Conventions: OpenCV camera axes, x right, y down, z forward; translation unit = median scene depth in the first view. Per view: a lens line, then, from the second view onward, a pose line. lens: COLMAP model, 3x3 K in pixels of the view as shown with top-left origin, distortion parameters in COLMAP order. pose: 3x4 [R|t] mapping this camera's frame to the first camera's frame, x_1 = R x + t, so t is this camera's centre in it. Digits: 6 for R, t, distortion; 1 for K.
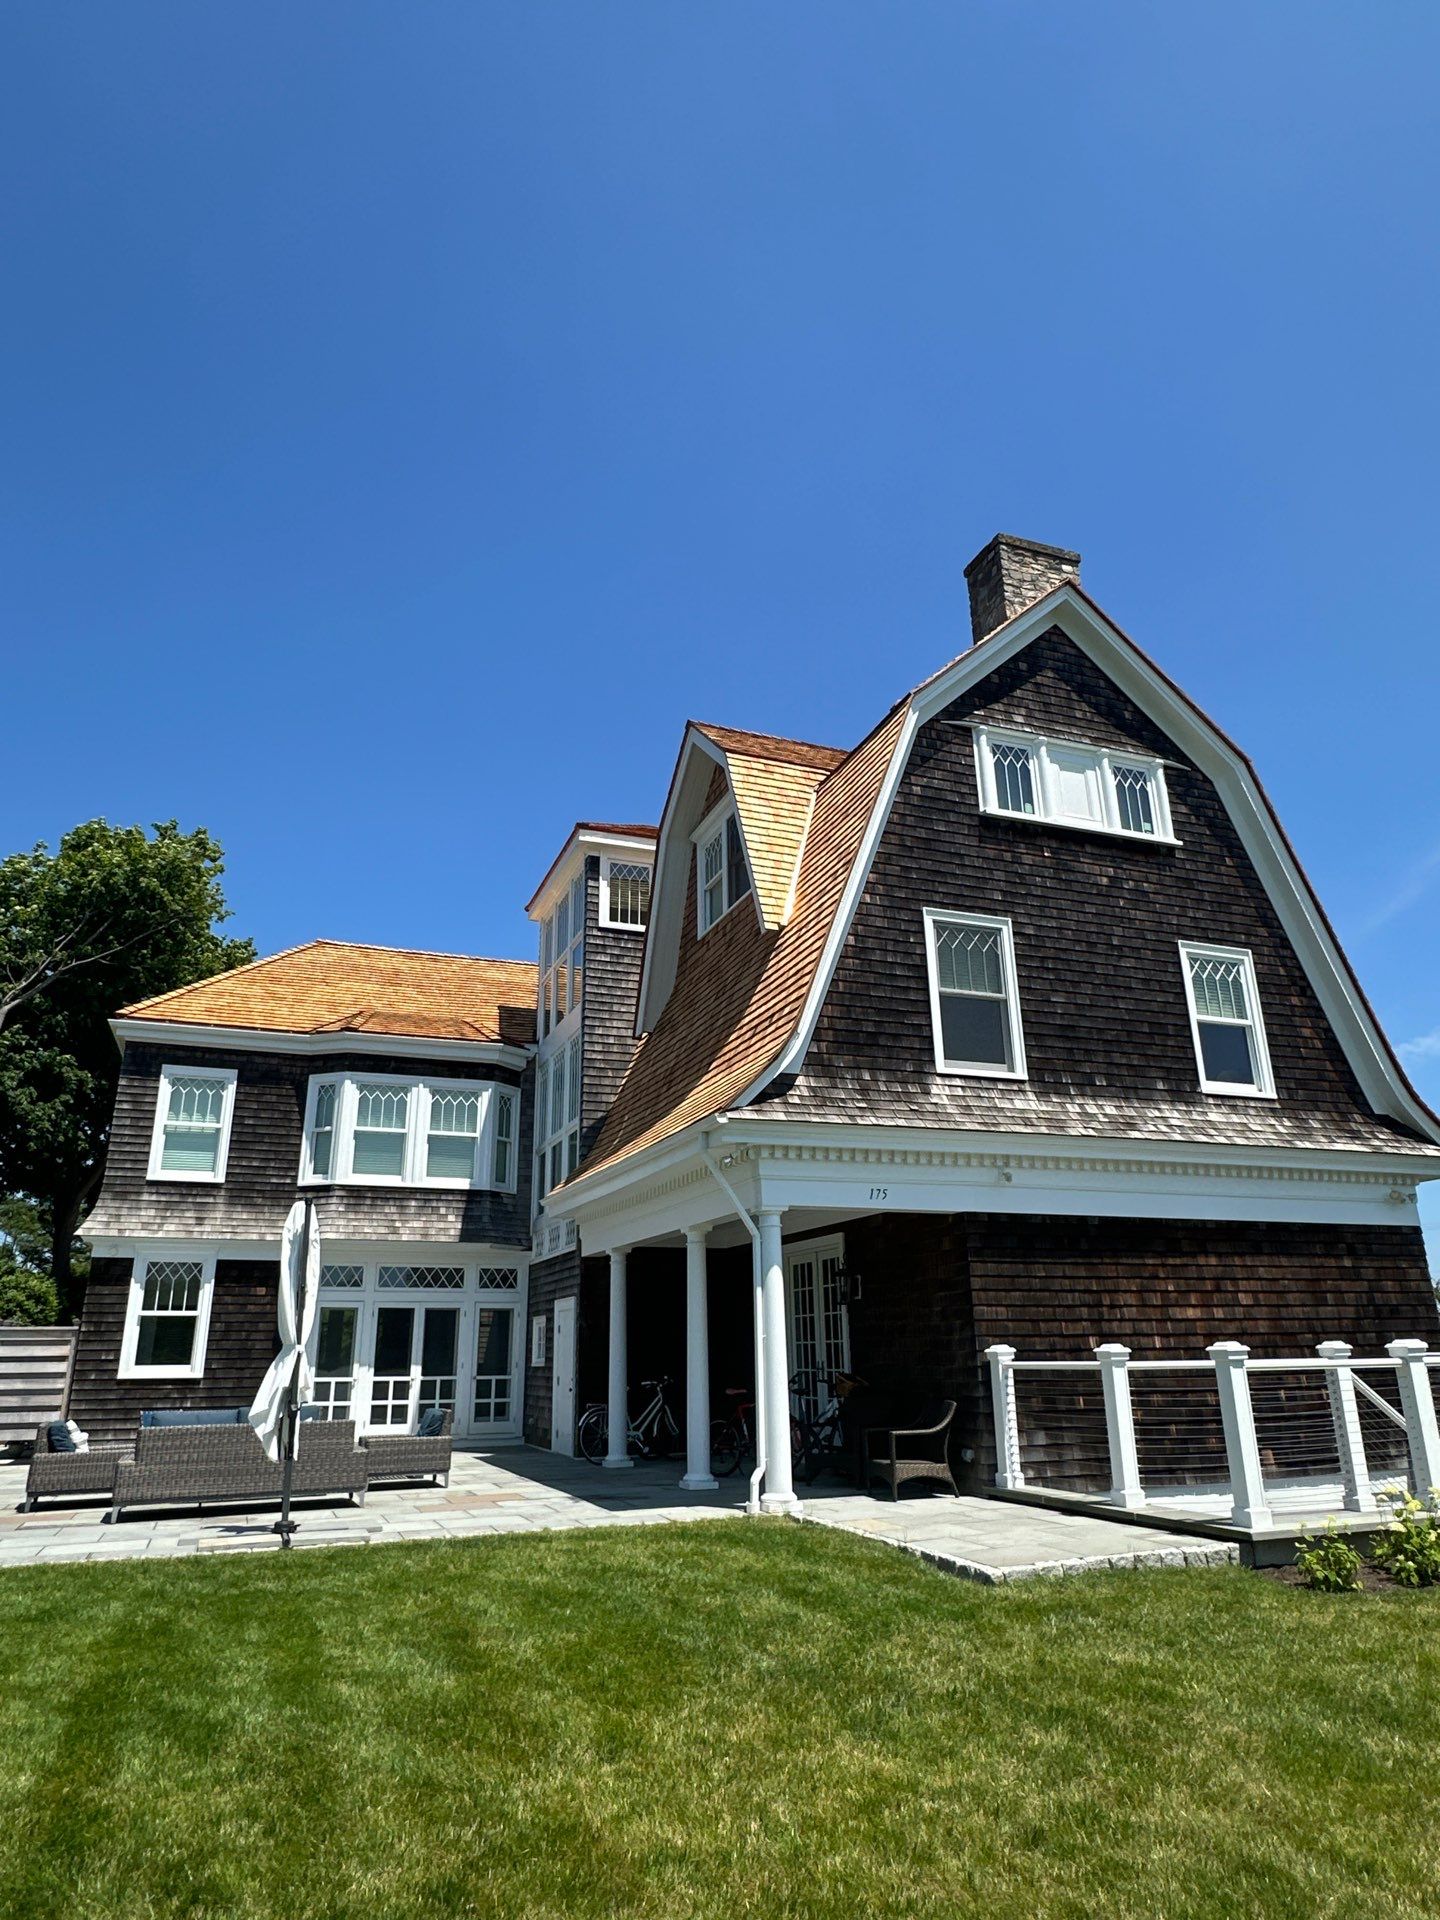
lens RADIAL K [[1191.7, 0, 720.0], [0, 1191.7, 960.0], [0, 0, 1]] dist [-0.017037, -0.004767]
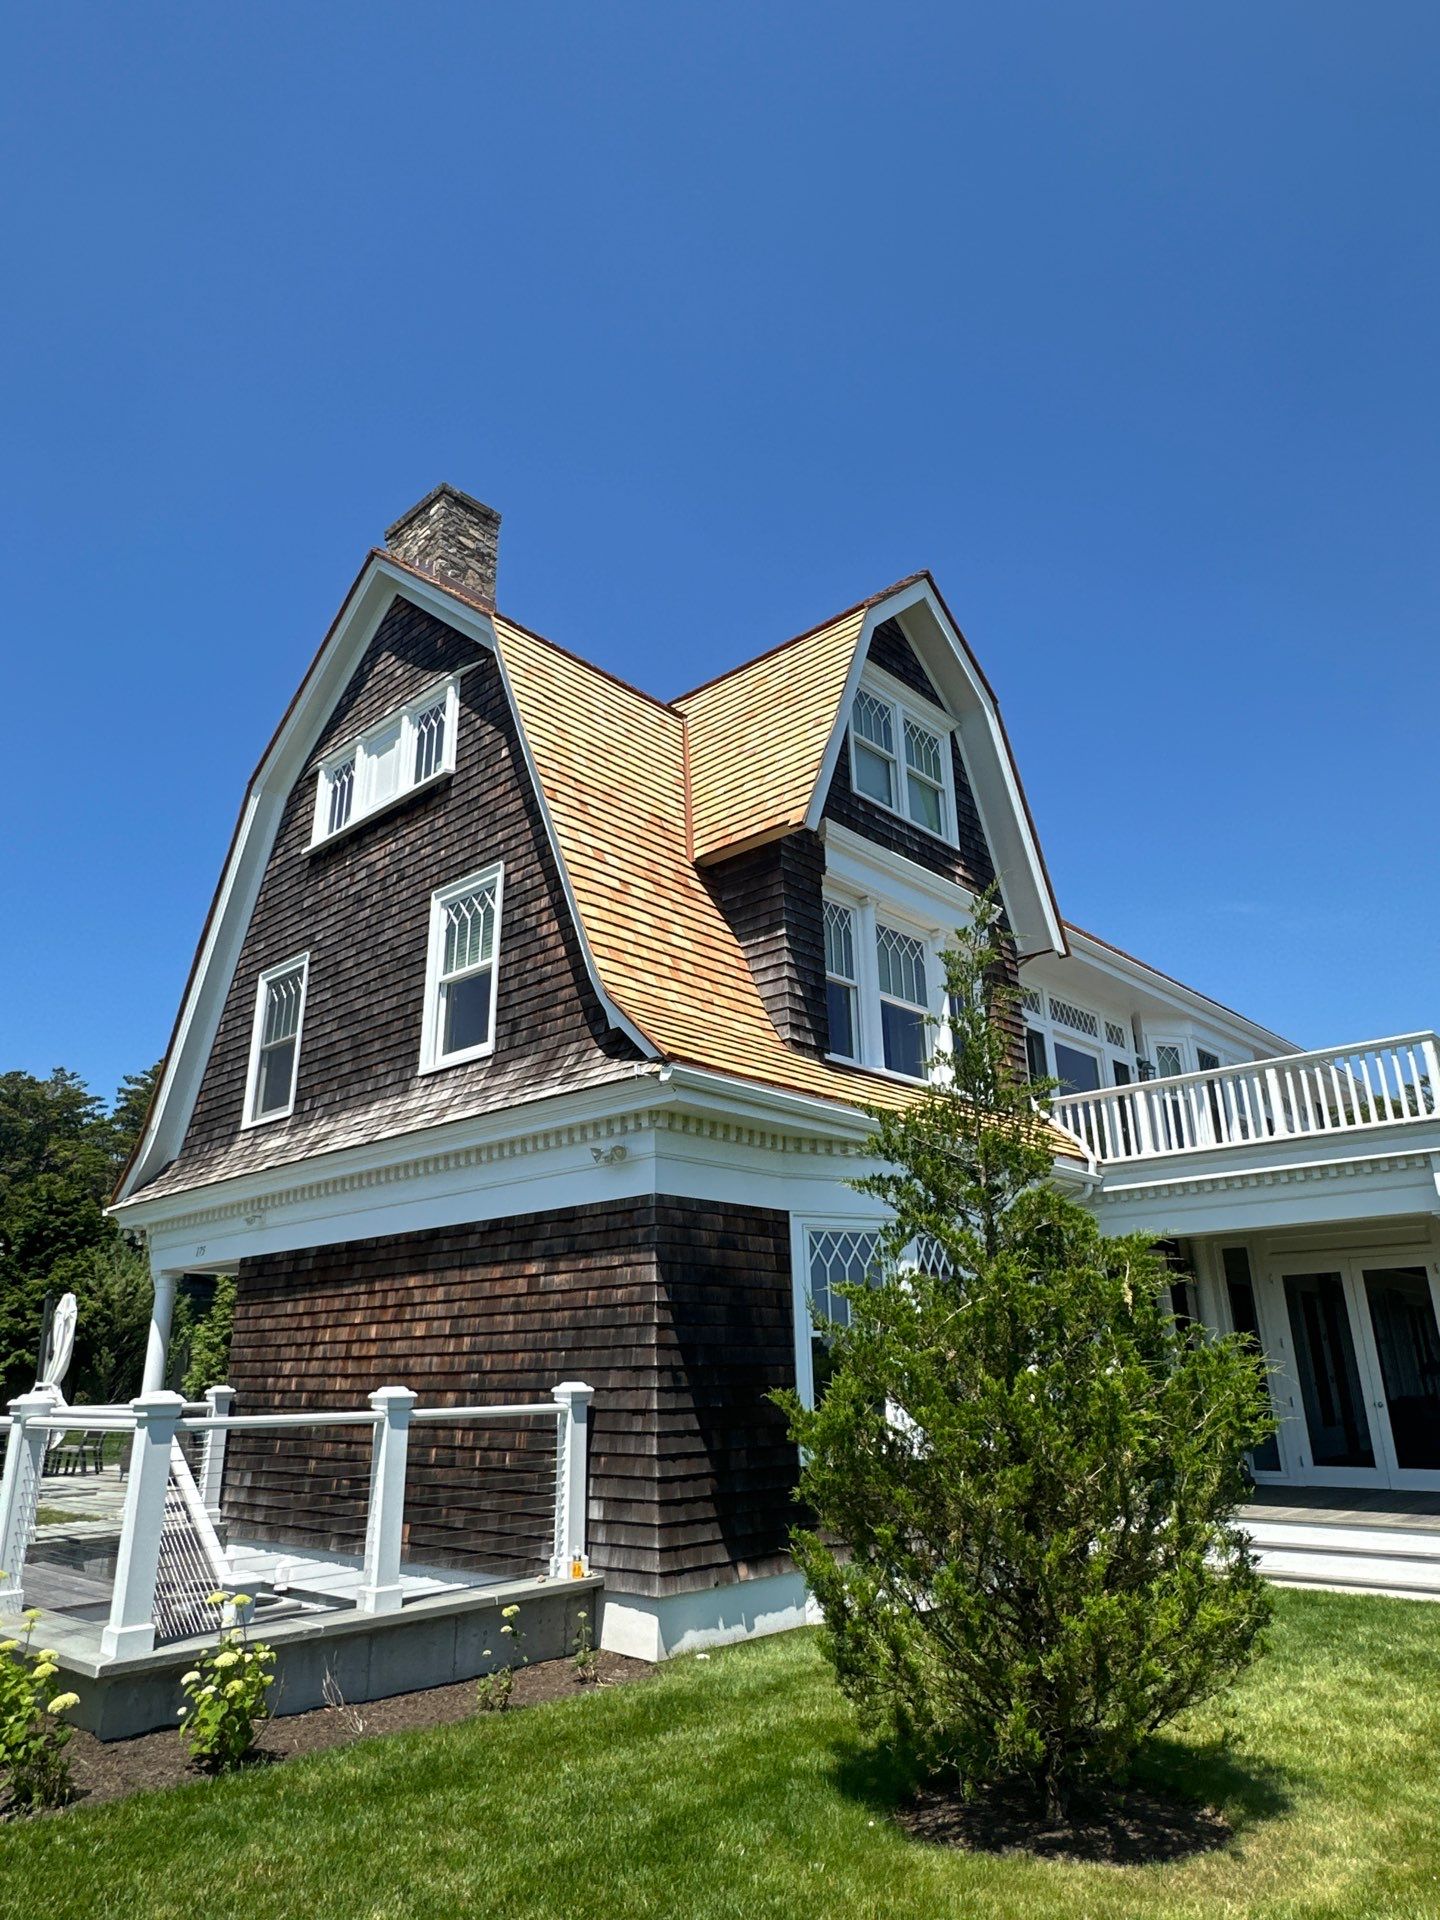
lens RADIAL K [[1191.7, 0, 720.0], [0, 1191.7, 960.0], [0, 0, 1]] dist [-0.017037, -0.004767]
pose [[0.451065, -0.290407, -0.843922, 1.206648], [0.295921, 0.940755, -0.165563, 0.232444], [0.842004, -0.175054, 0.510279, 0.766627]]
